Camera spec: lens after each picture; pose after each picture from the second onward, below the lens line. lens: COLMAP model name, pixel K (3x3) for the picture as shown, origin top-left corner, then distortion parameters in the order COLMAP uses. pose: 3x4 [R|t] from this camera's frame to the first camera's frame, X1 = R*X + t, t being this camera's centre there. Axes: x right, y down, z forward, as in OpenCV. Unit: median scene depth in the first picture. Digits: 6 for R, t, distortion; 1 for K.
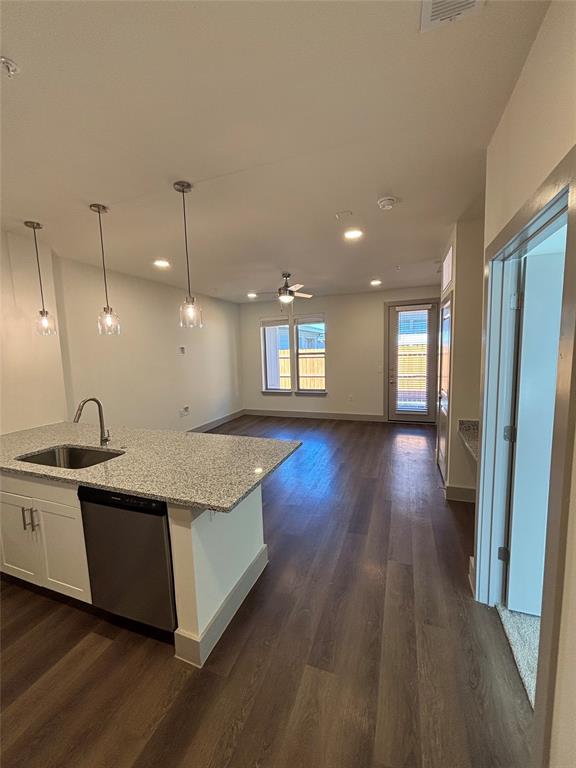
lens RADIAL K [[309.2, 0, 288.0], [0, 309.2, 384.0], [0, 0, 1]] dist [0.001234, -0.000242]
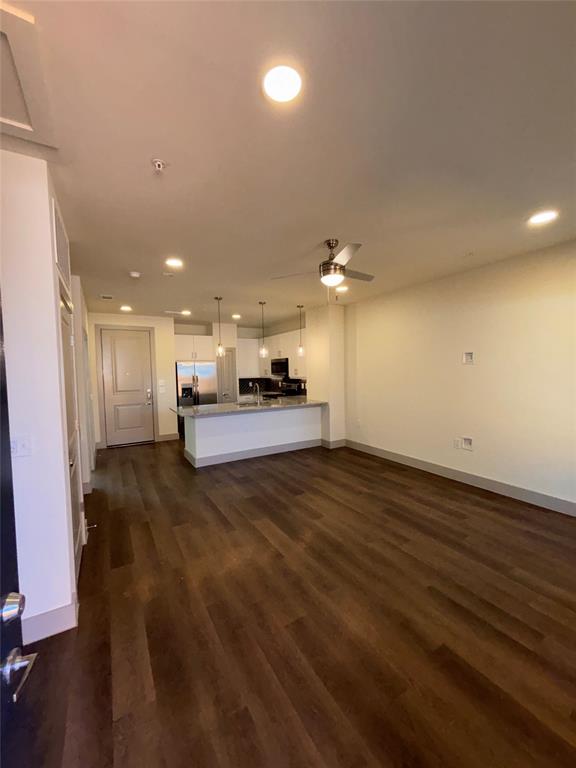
lens RADIAL K [[309.2, 0, 288.0], [0, 309.2, 384.0], [0, 0, 1]] dist [0.001234, -0.000242]
pose [[-0.634326, 0.078814, -0.769037, 0.826456], [-0.044459, 0.989424, 0.138071, -0.228405], [0.771786, 0.121773, -0.624113, 2.037592]]
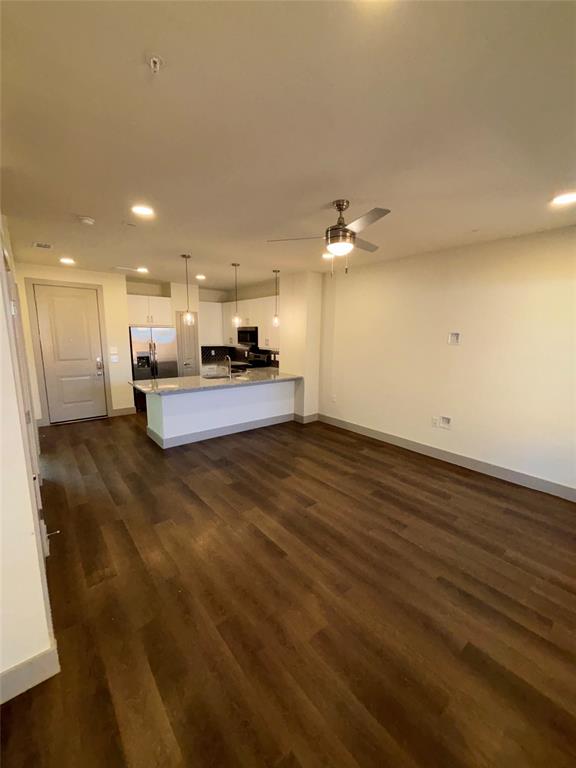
lens RADIAL K [[309.2, 0, 288.0], [0, 309.2, 384.0], [0, 0, 1]] dist [0.001234, -0.000242]
pose [[-0.507067, 0.163830, -0.846193, 0.819316], [-0.090732, 0.966168, 0.241428, -0.256121], [0.857117, 0.199197, -0.475047, 1.859993]]
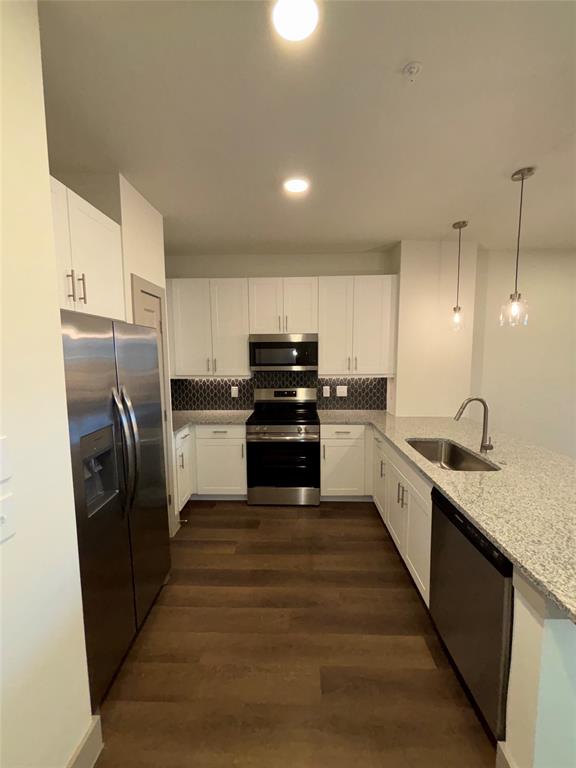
lens RADIAL K [[309.2, 0, 288.0], [0, 309.2, 384.0], [0, 0, 1]] dist [0.001234, -0.000242]
pose [[0.322550, 0.115775, -0.939445, 0.025162], [-0.104381, 0.990789, 0.086265, -0.010837], [0.940780, 0.070236, 0.331664, 0.130176]]
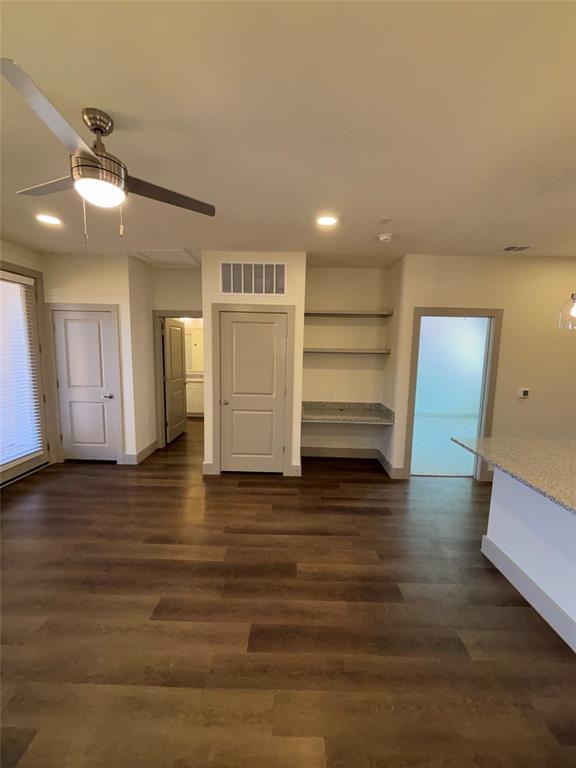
lens RADIAL K [[309.2, 0, 288.0], [0, 309.2, 384.0], [0, 0, 1]] dist [0.001234, -0.000242]
pose [[-0.325203, -0.087213, 0.941614, -0.603903], [0.090865, 0.988249, 0.122914, -0.149299], [-0.941269, 0.125531, -0.313457, 1.428382]]
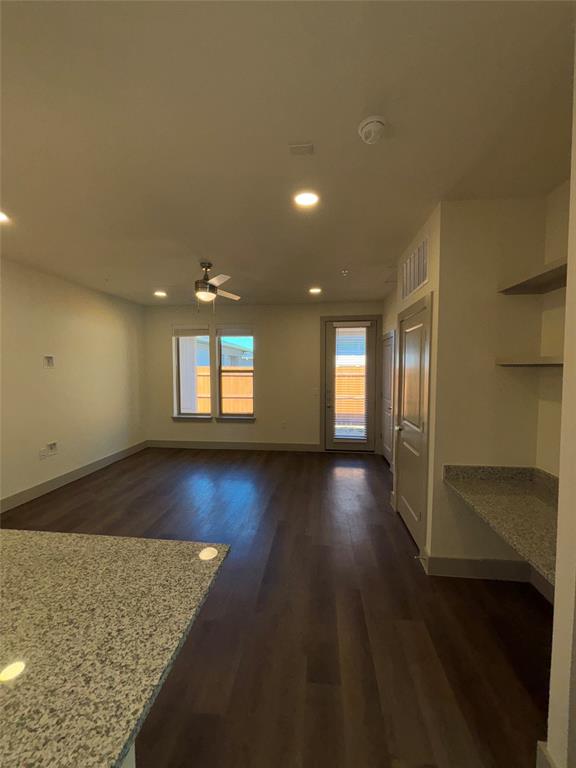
lens RADIAL K [[309.2, 0, 288.0], [0, 309.2, 384.0], [0, 0, 1]] dist [0.001234, -0.000242]
pose [[0.968735, 0.016918, 0.247521, 0.008180], [-0.001649, 0.998089, -0.061768, -0.029834], [-0.248093, 0.059429, 0.966912, 0.371019]]
